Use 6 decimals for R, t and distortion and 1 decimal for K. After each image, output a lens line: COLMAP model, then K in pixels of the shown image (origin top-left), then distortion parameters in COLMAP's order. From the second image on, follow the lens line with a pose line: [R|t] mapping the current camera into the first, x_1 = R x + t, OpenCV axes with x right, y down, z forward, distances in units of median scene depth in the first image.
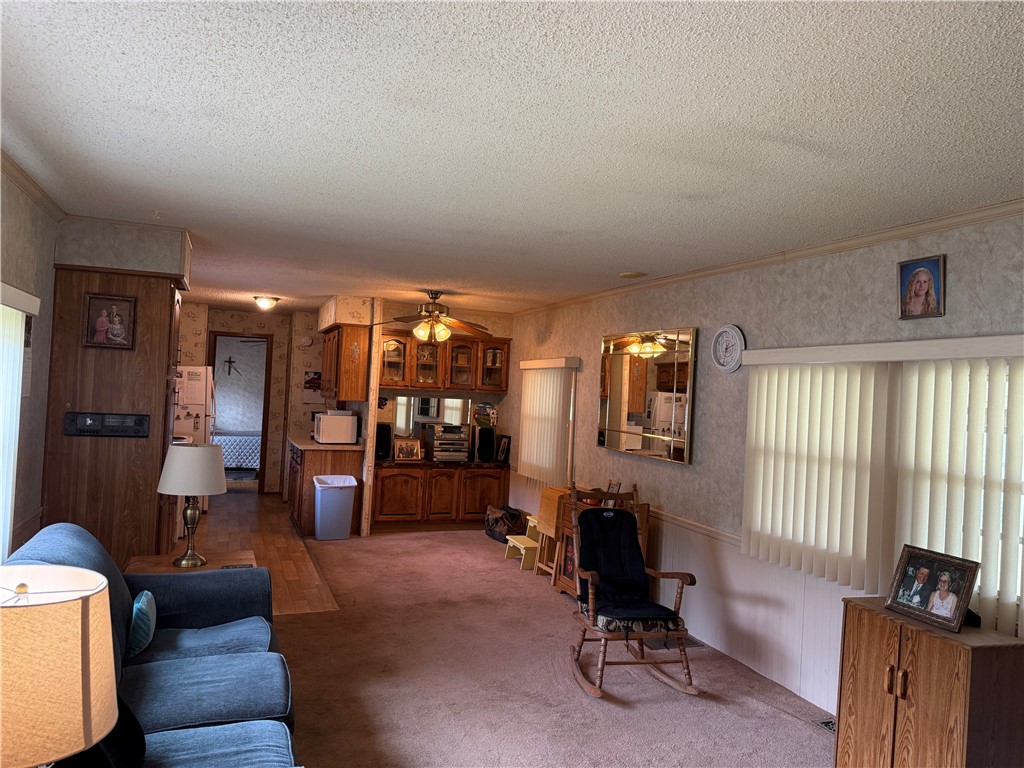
lens RADIAL K [[723.5, 0, 519.8], [0, 723.5, 379.7], [0, 0, 1]] dist [0.063094, -0.070715]
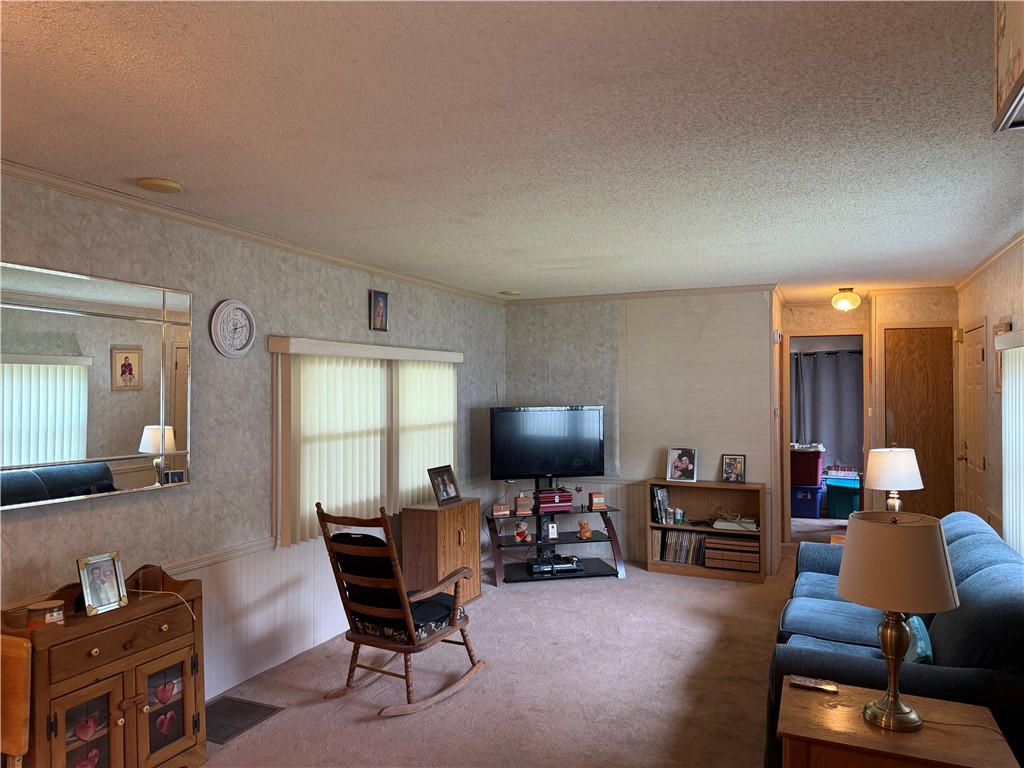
lens RADIAL K [[723.5, 0, 529.3], [0, 723.5, 379.5], [0, 0, 1]] dist [0.063094, -0.070715]
pose [[-0.681552, -0.030831, 0.731120, -0.466016], [-0.043152, 0.999067, 0.001904, -0.000033], [-0.730496, -0.030251, -0.682247, 1.096131]]
